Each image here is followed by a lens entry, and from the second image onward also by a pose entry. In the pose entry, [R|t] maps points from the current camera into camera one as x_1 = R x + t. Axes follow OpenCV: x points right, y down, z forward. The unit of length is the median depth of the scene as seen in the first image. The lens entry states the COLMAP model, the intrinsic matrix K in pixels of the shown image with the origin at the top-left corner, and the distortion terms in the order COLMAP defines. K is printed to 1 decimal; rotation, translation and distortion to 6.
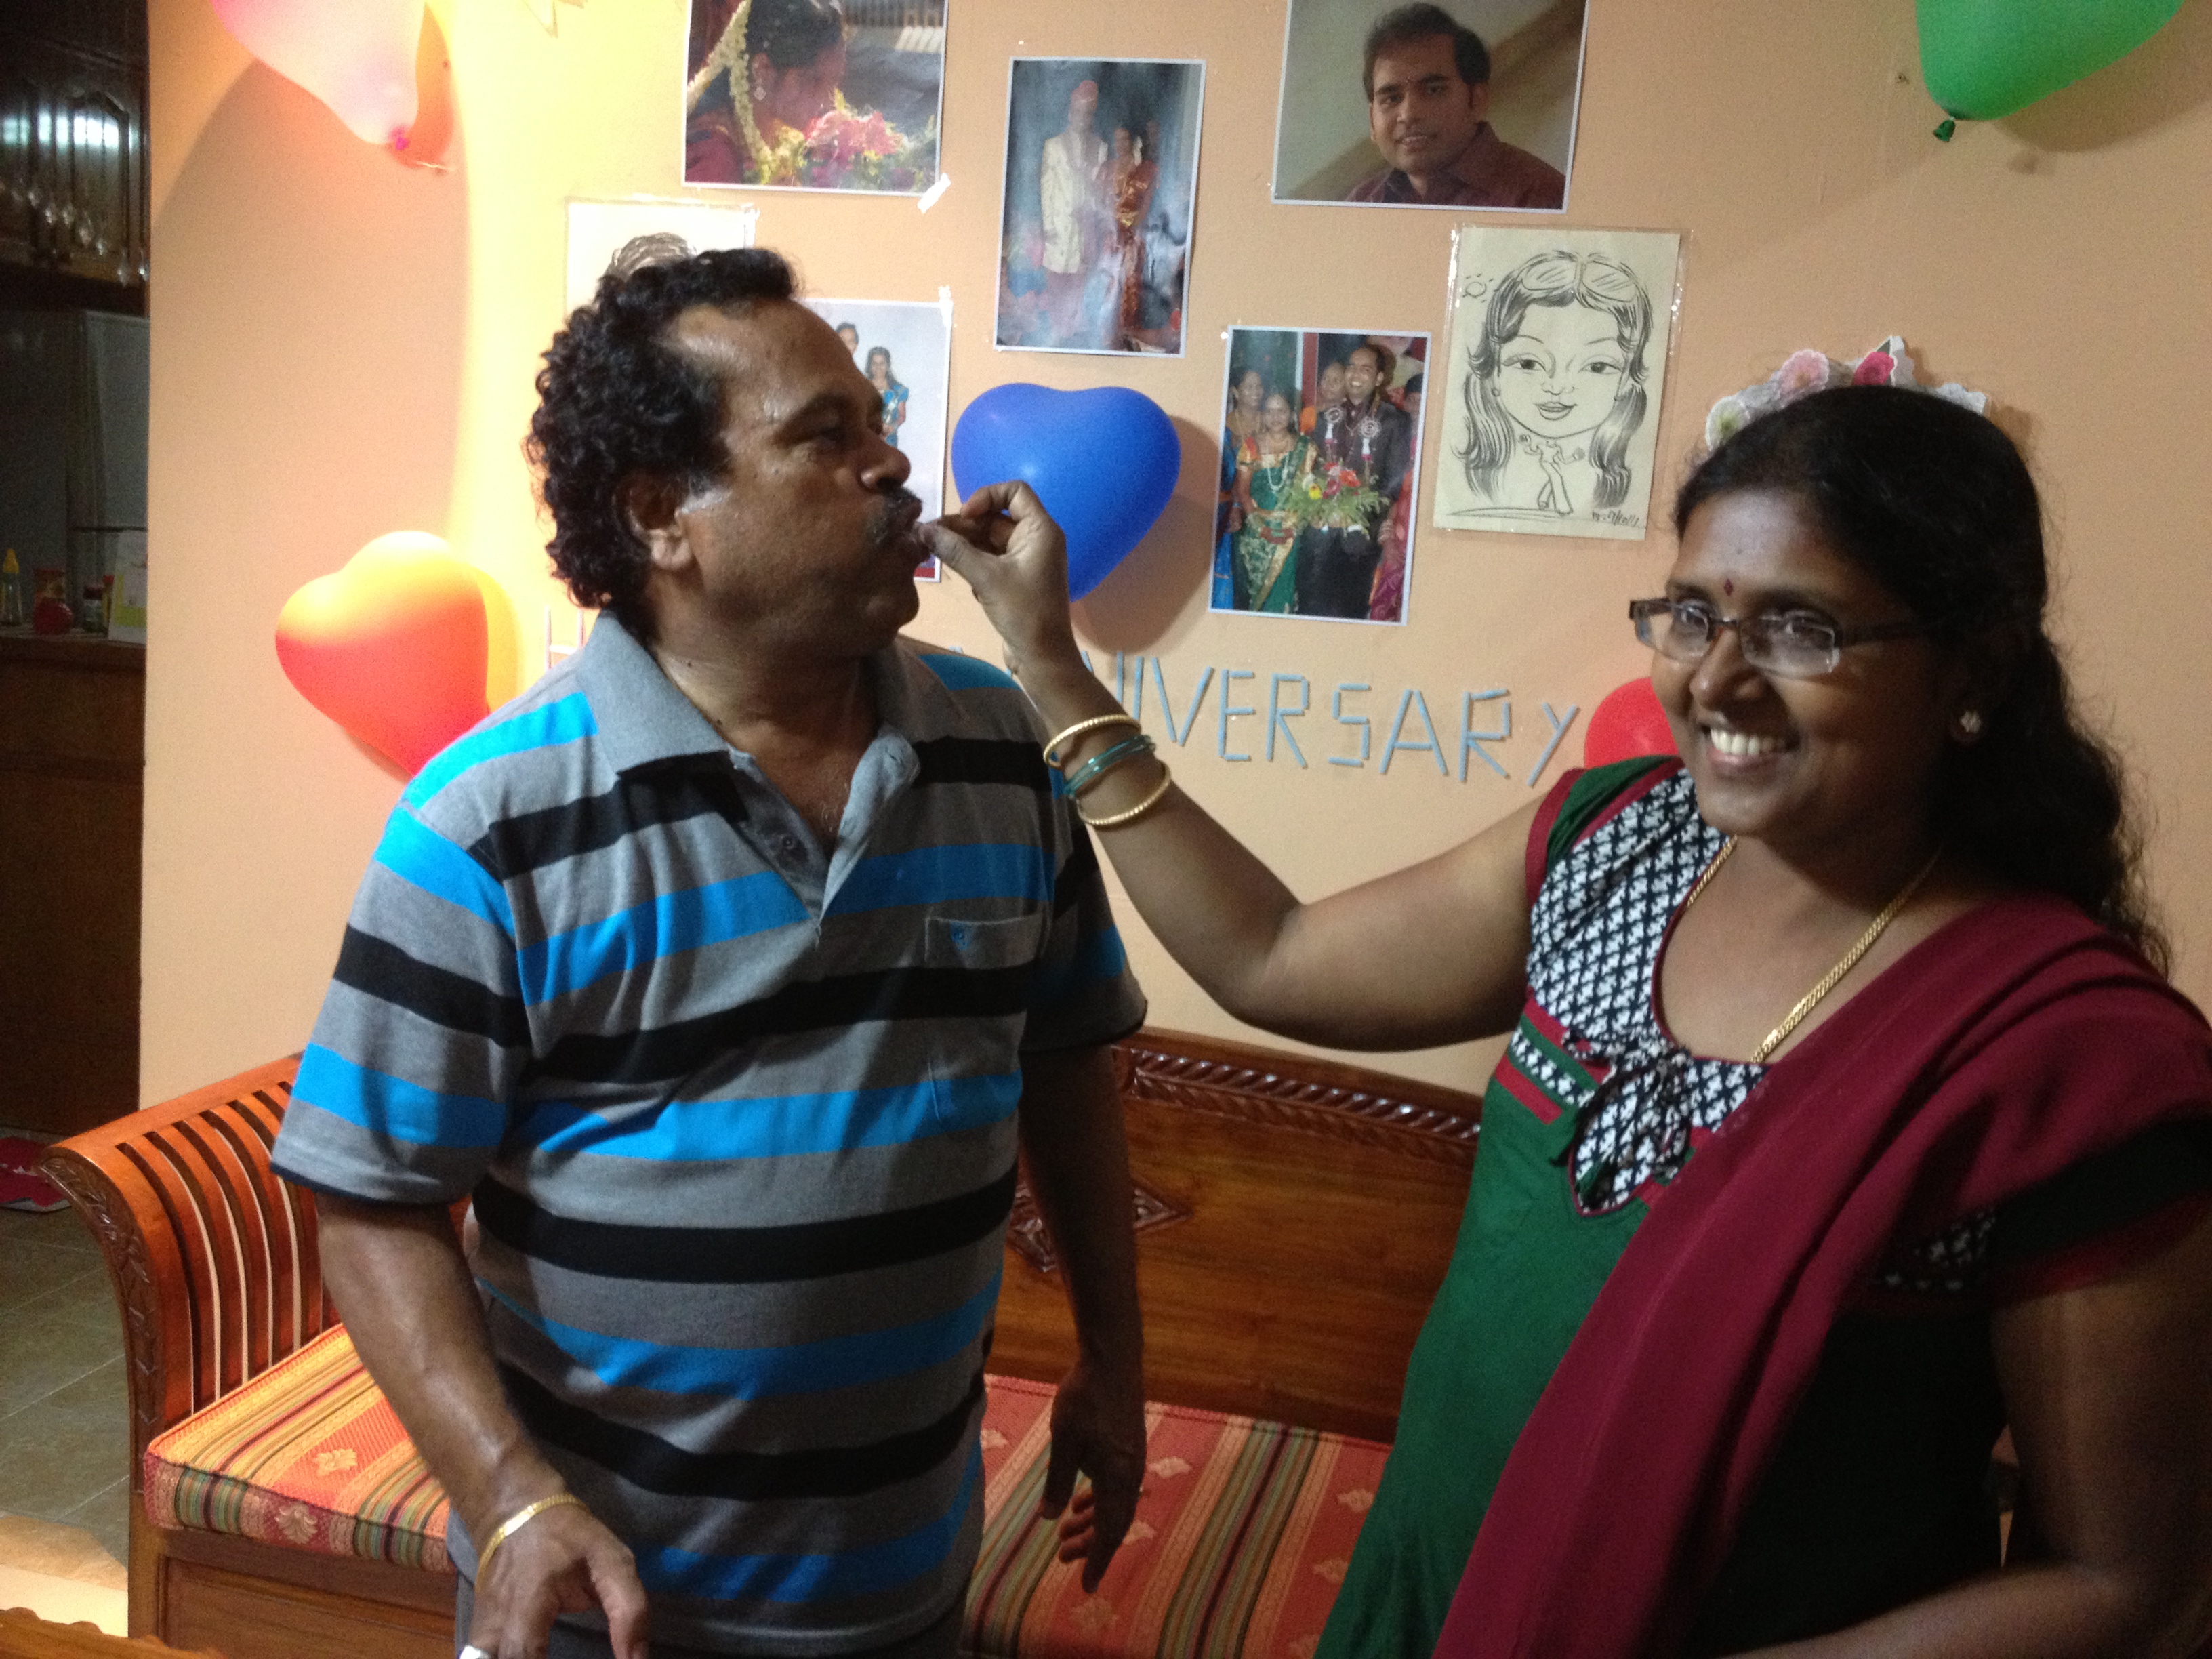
lens RADIAL K [[2220.9, 0, 1127.3], [0, 2220.9, 834.1], [0, 0, 1]] dist [-0.015928, 0.000000]
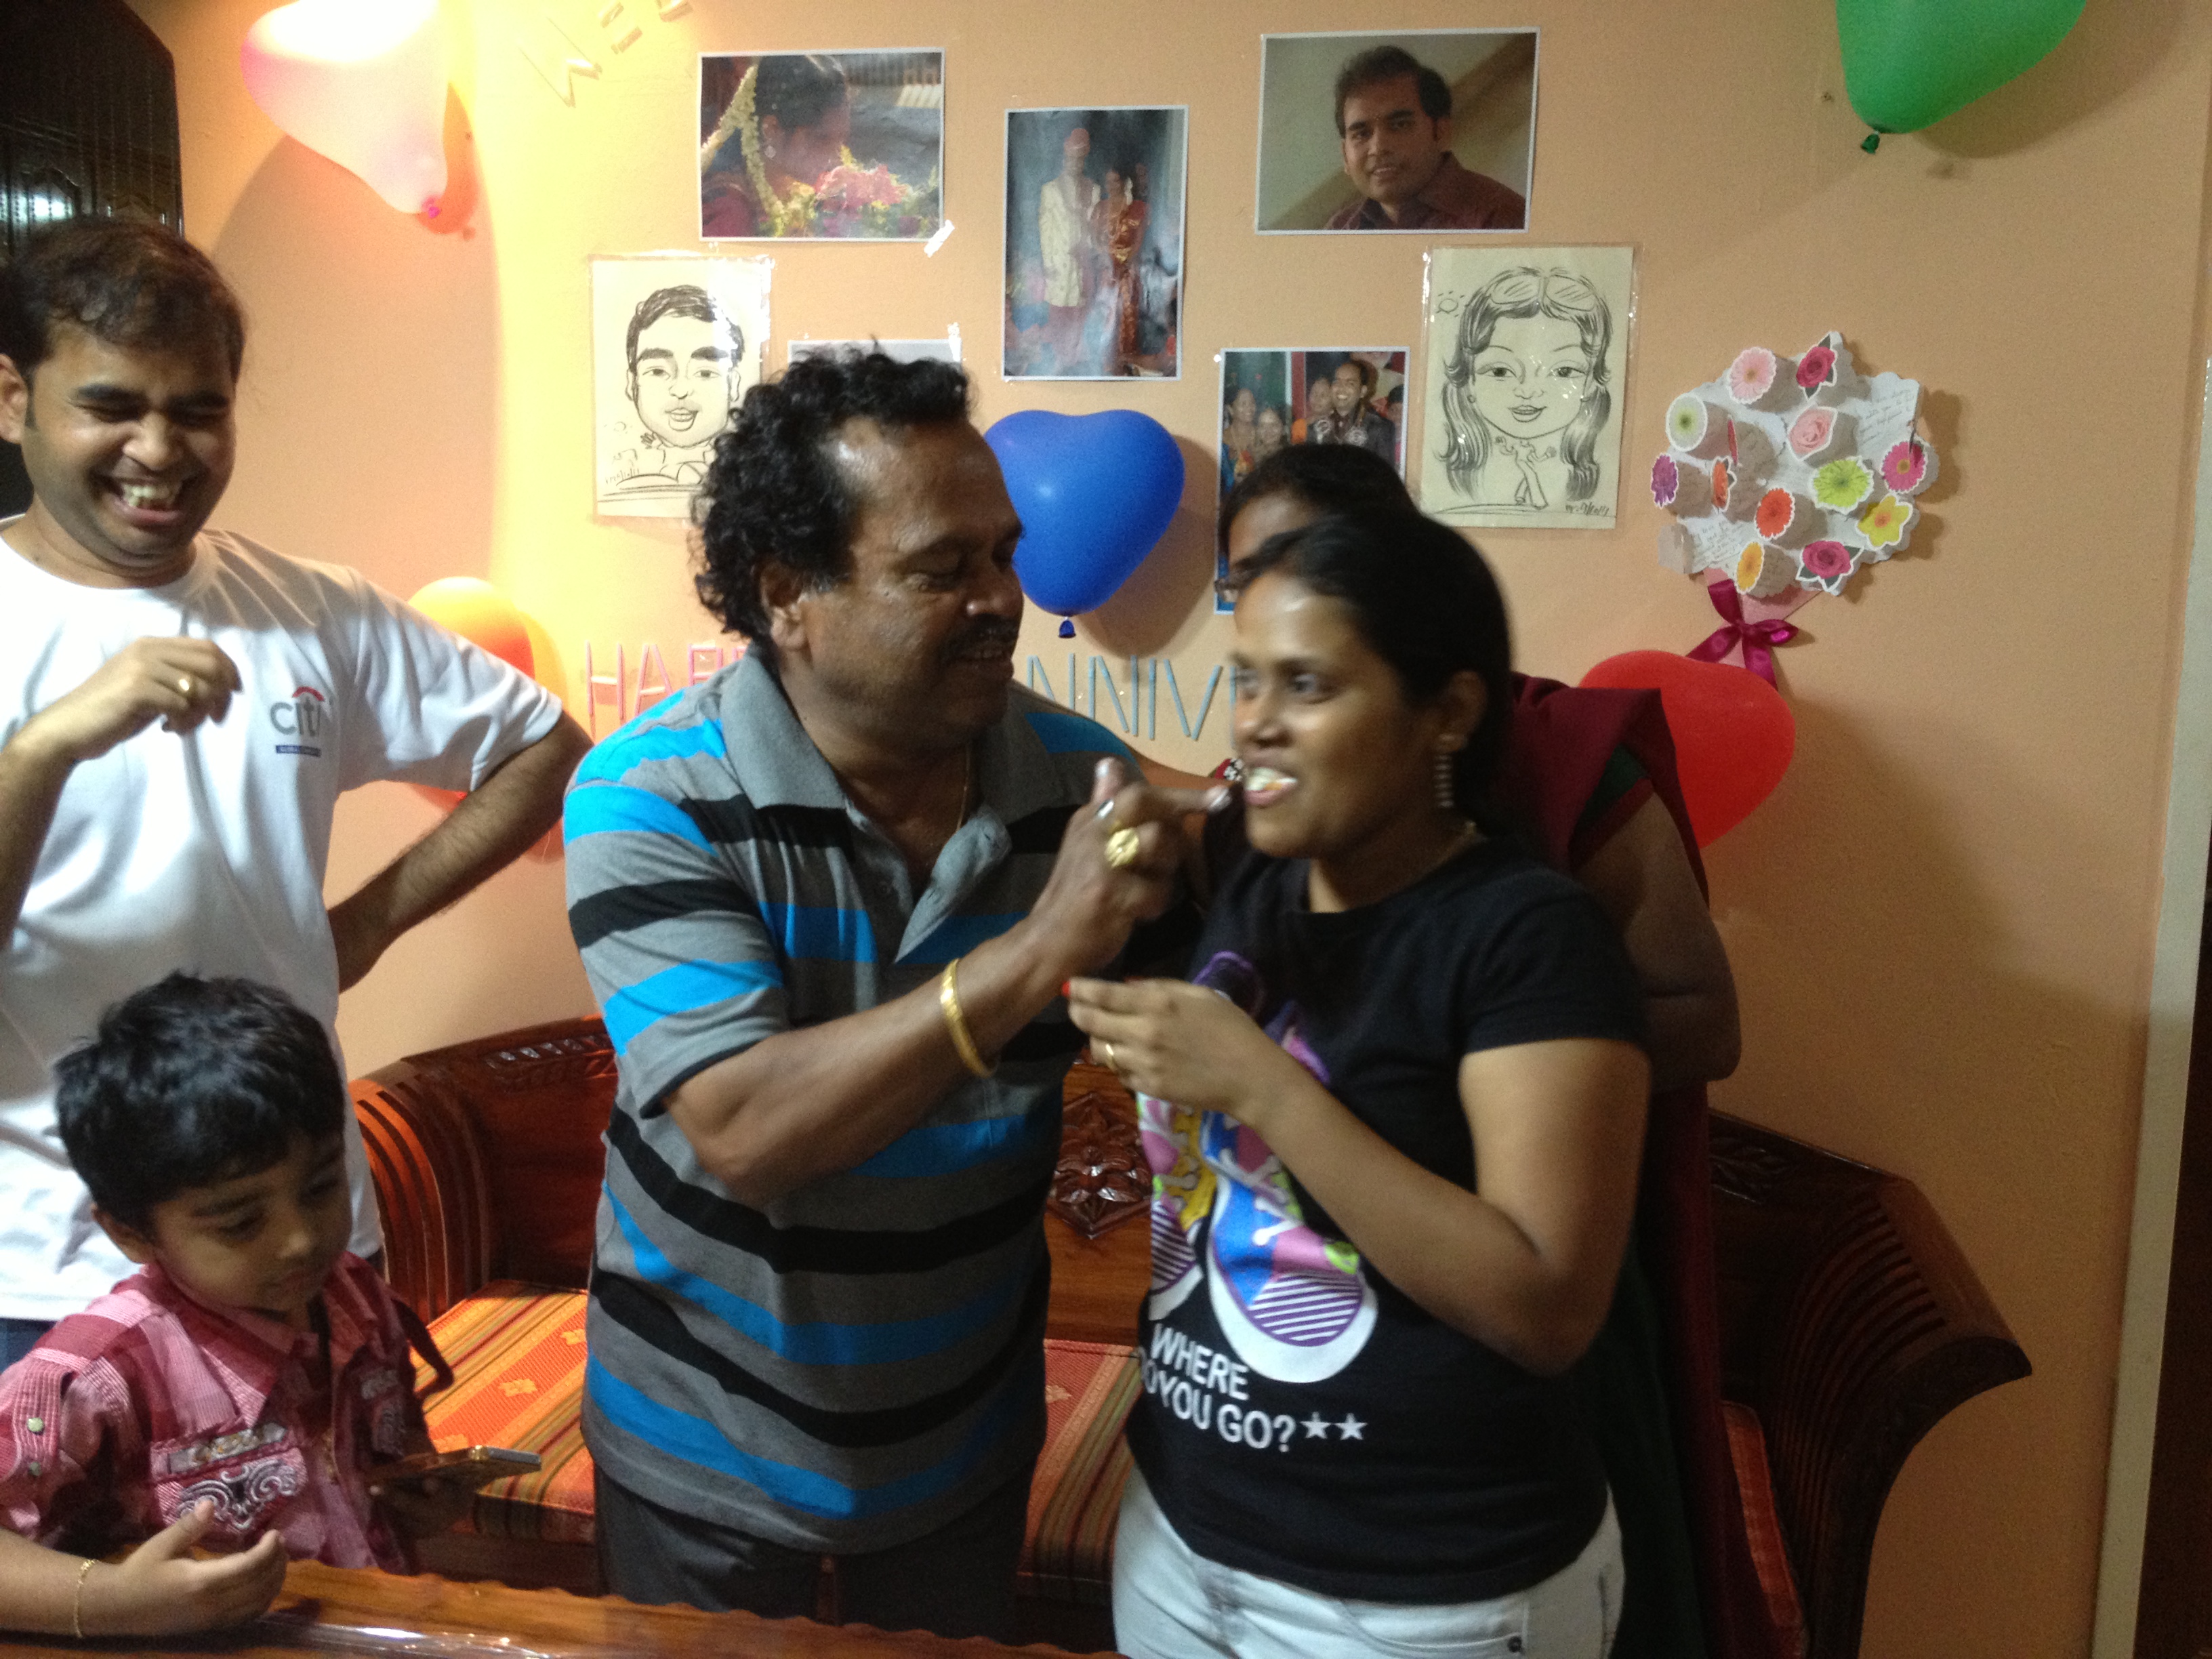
lens RADIAL K [[2220.9, 0, 1113.4], [0, 2220.9, 828.0], [0, 0, 1]] dist [-0.015928, 0.000000]
pose [[0.998217, -0.050490, 0.031852, -0.052868], [0.051005, 0.998577, -0.015565, 0.018062], [-0.031021, 0.017162, 0.999371, -0.074076]]
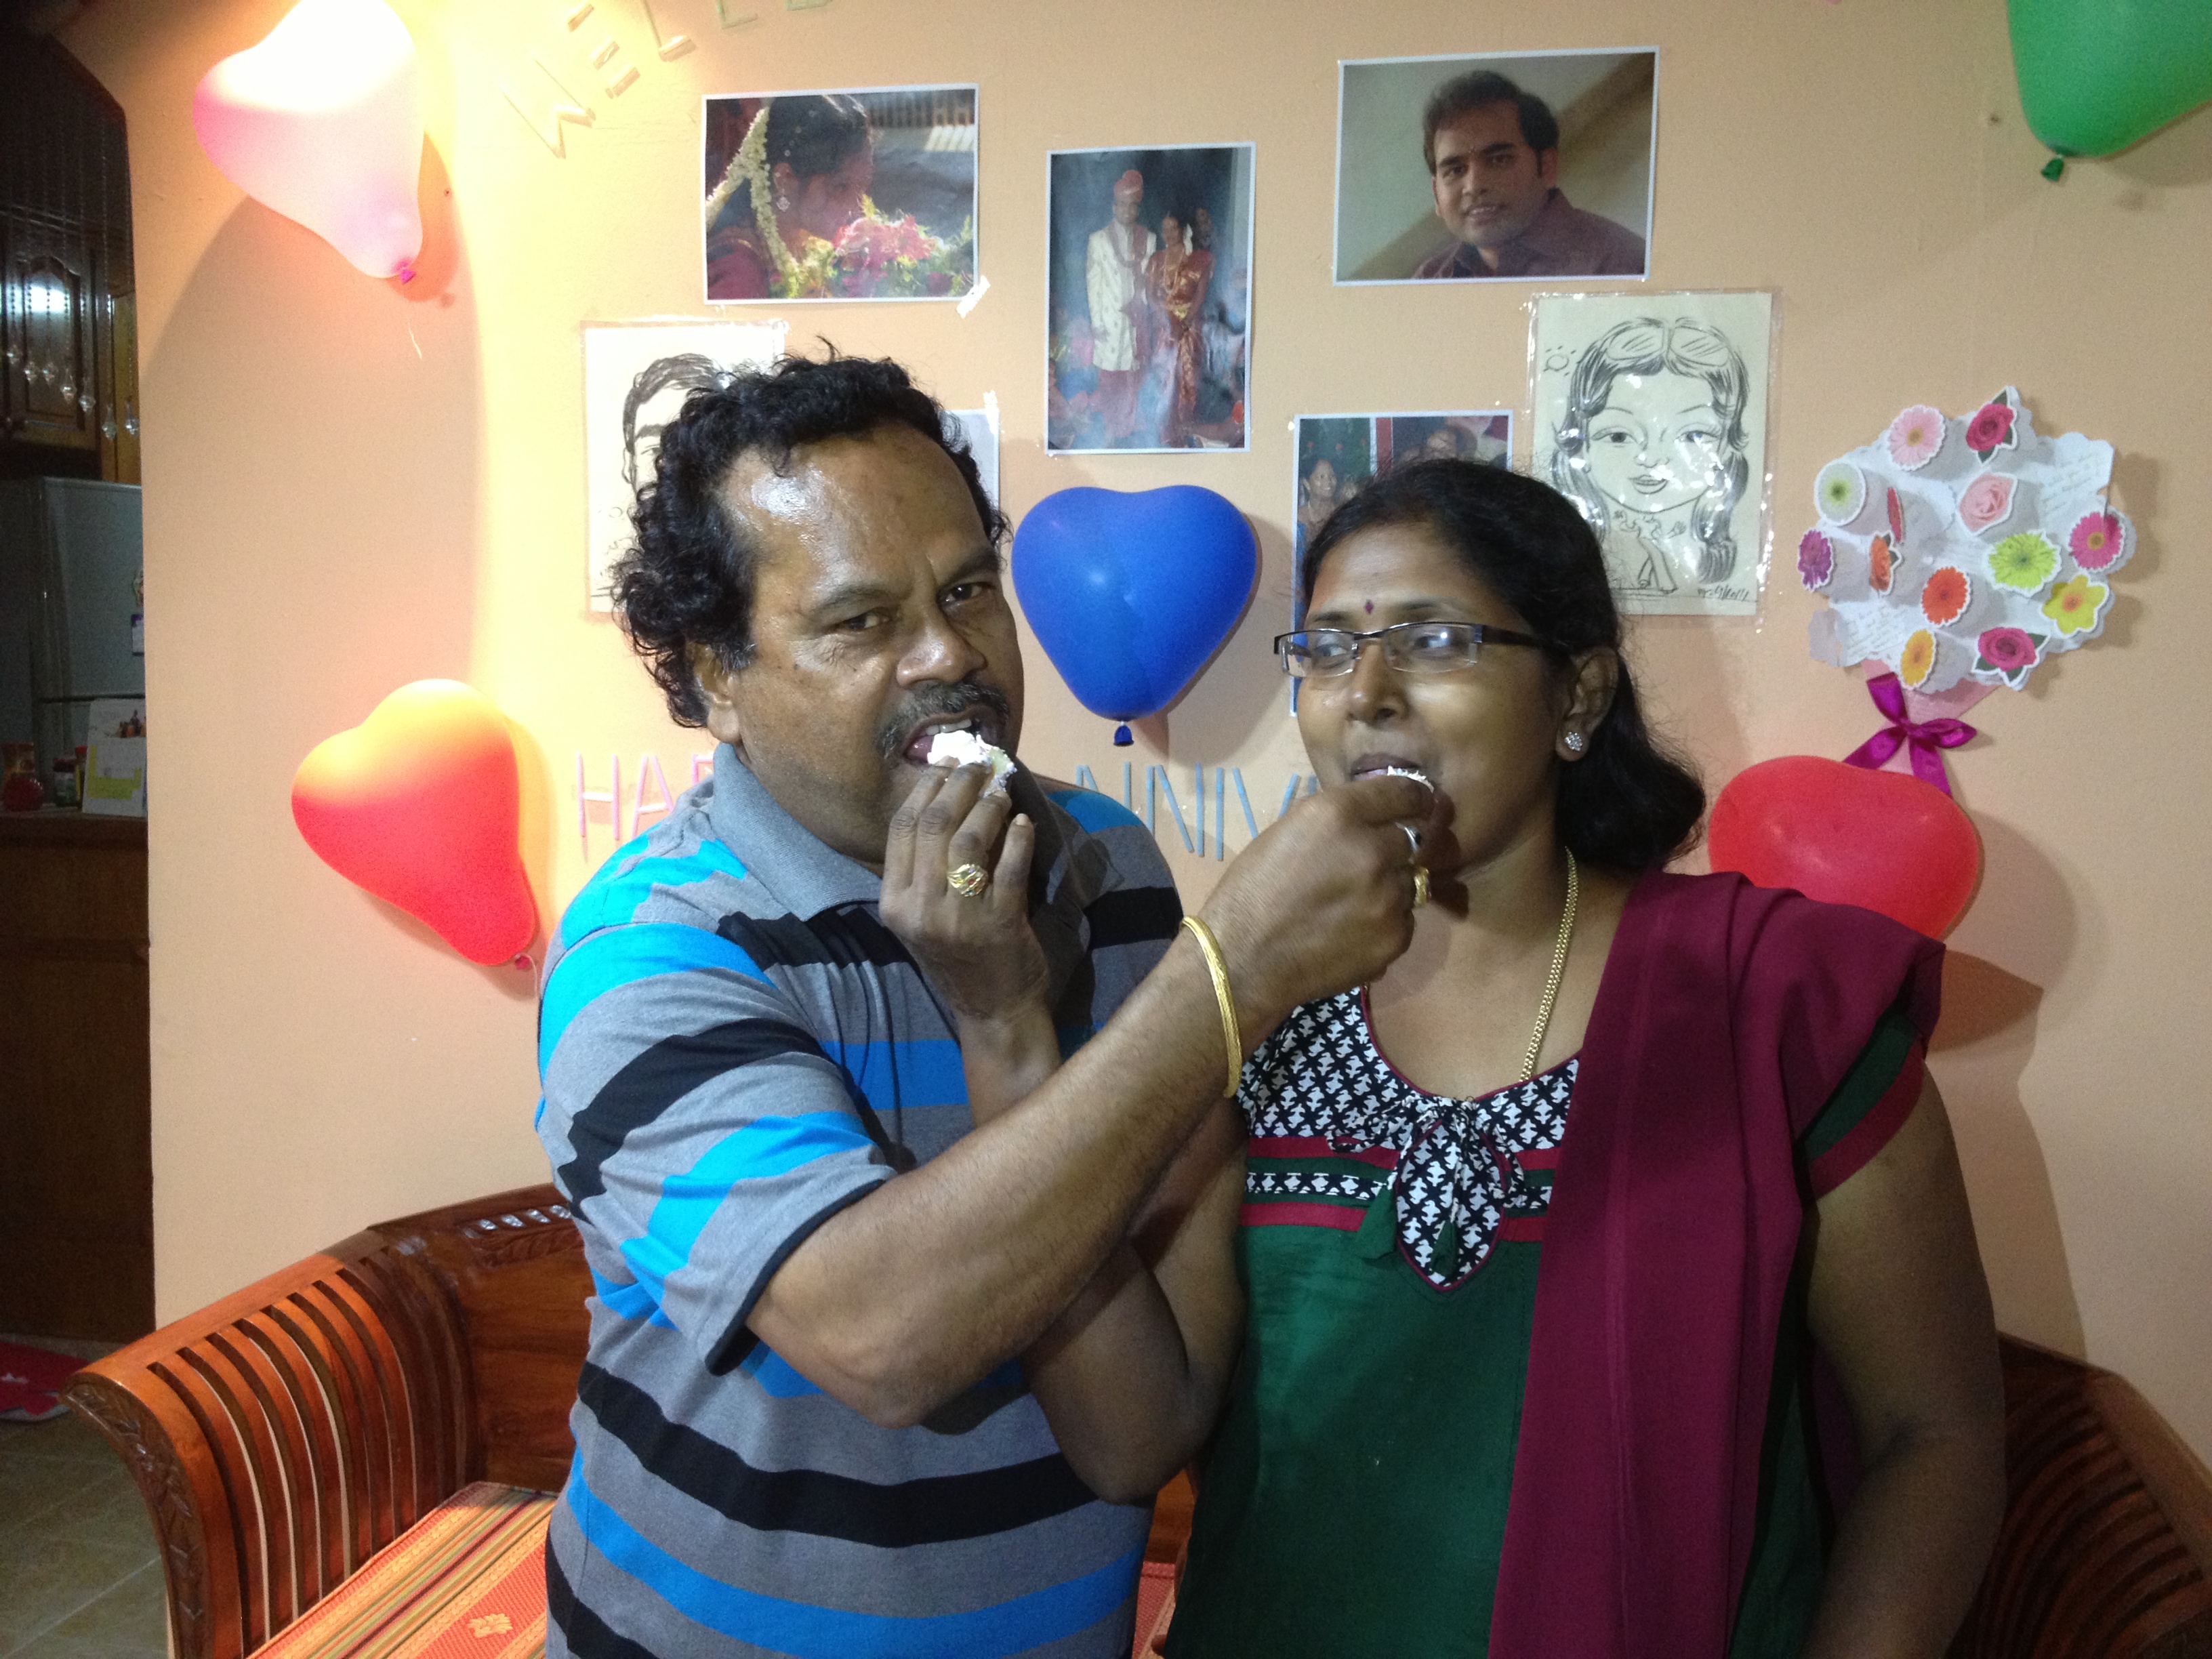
lens RADIAL K [[2220.9, 0, 1090.1], [0, 2220.9, 802.0], [0, 0, 1]] dist [-0.015928, 0.000000]
pose [[0.998305, -0.057435, 0.009437, -0.060235], [0.057935, 0.996123, -0.066201, -0.007543], [-0.005598, 0.066635, 0.997762, 0.067608]]
